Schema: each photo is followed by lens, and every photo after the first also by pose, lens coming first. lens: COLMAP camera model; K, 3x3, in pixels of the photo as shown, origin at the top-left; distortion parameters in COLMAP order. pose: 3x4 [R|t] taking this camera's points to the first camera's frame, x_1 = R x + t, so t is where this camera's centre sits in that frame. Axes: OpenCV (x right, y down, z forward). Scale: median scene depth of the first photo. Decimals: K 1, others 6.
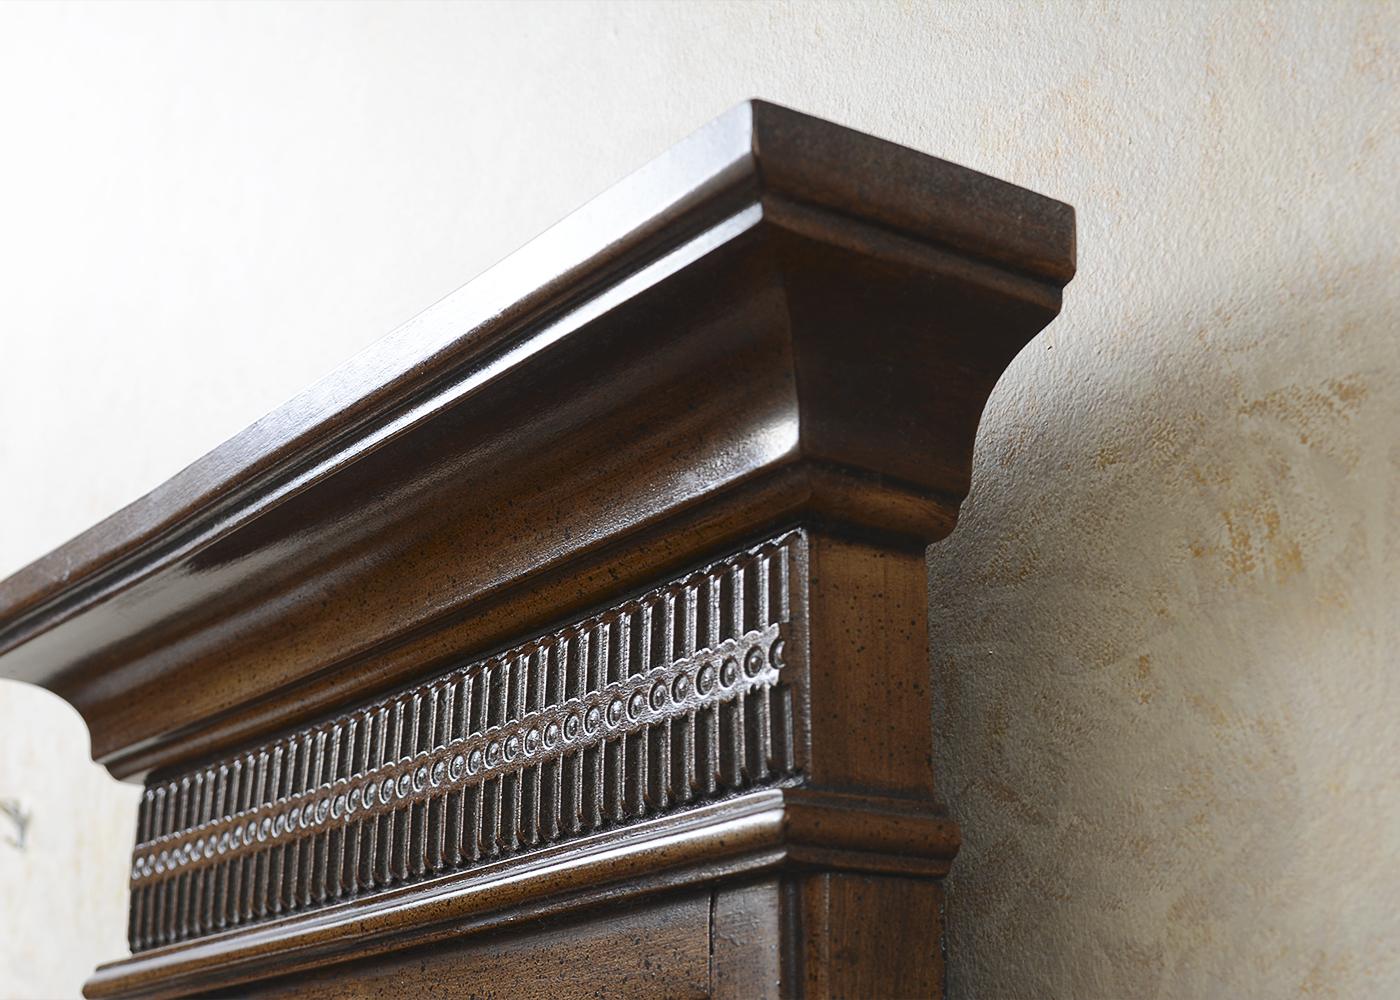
lens RADIAL K [[2464.2, 0, 700.0], [0, 2464.2, 500.0], [0, 0, 1]] dist [-0.016871, 0.016805]
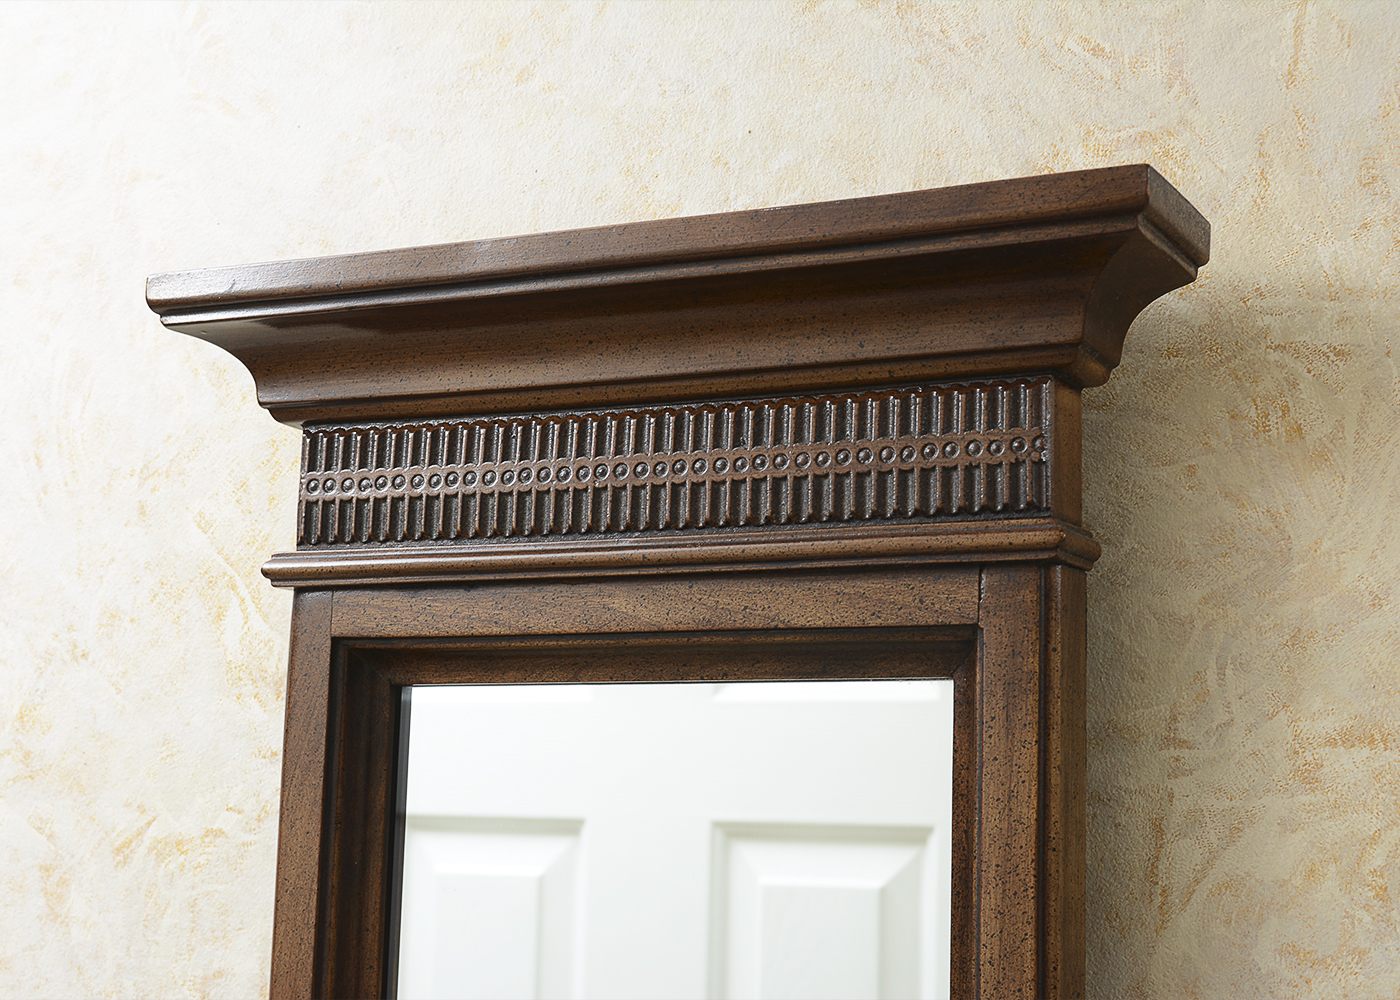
lens RADIAL K [[2548.4, 0, 700.0], [0, 2548.4, 500.0], [0, 0, 1]] dist [-0.004446, 0.090947]
pose [[0.888237, 0.100643, 0.448226, -1.060775], [-0.168292, 0.979165, 0.113642, -0.071480], [-0.427450, -0.176374, 0.886667, -0.595945]]
